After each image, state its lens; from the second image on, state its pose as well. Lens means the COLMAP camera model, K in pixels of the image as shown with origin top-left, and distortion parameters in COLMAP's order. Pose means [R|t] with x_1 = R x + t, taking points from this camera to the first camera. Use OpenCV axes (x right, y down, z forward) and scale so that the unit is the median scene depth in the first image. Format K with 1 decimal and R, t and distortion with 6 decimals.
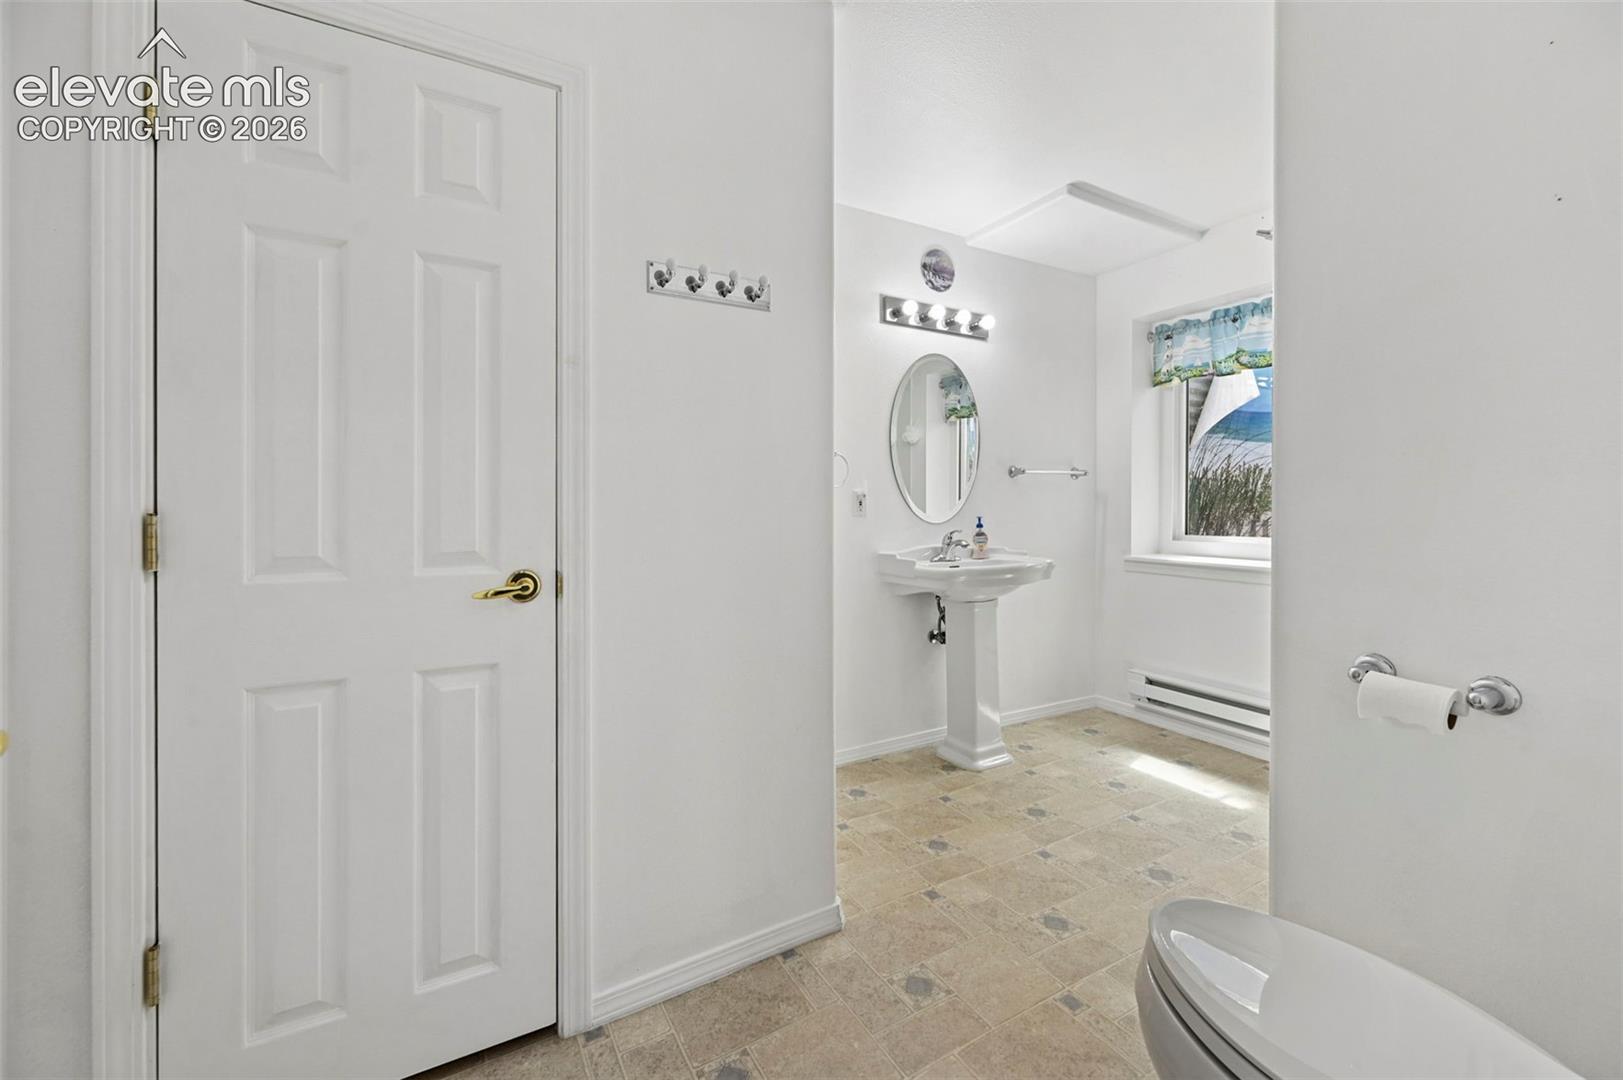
lens RADIAL K [[660.2, 0, 821.3], [0, 660.2, 507.4], [0, 0, 1]] dist [-0.001878, 0.000390]
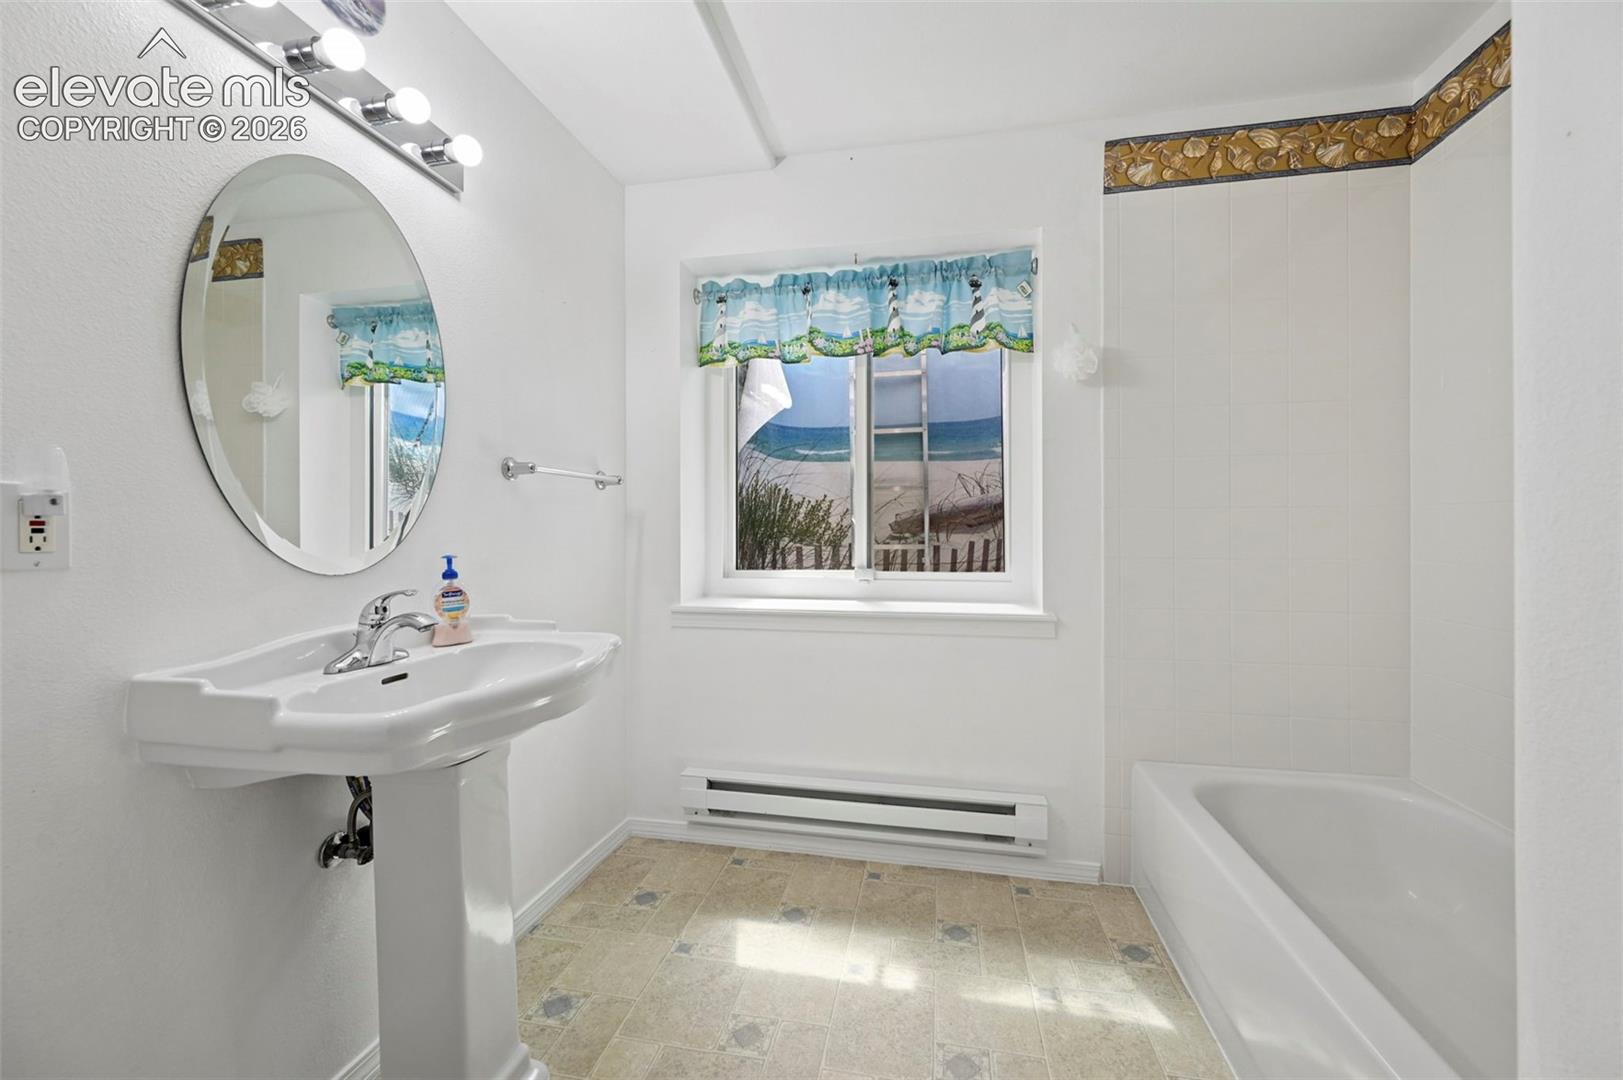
lens RADIAL K [[660.2, 0, 825.0], [0, 660.2, 534.8], [0, 0, 1]] dist [-0.001878, 0.000390]
pose [[0.670072, -0.006061, 0.742271, 0.064934], [0.003444, 0.999981, 0.005056, -0.002142], [-0.742288, -0.000831, 0.670080, 0.455712]]
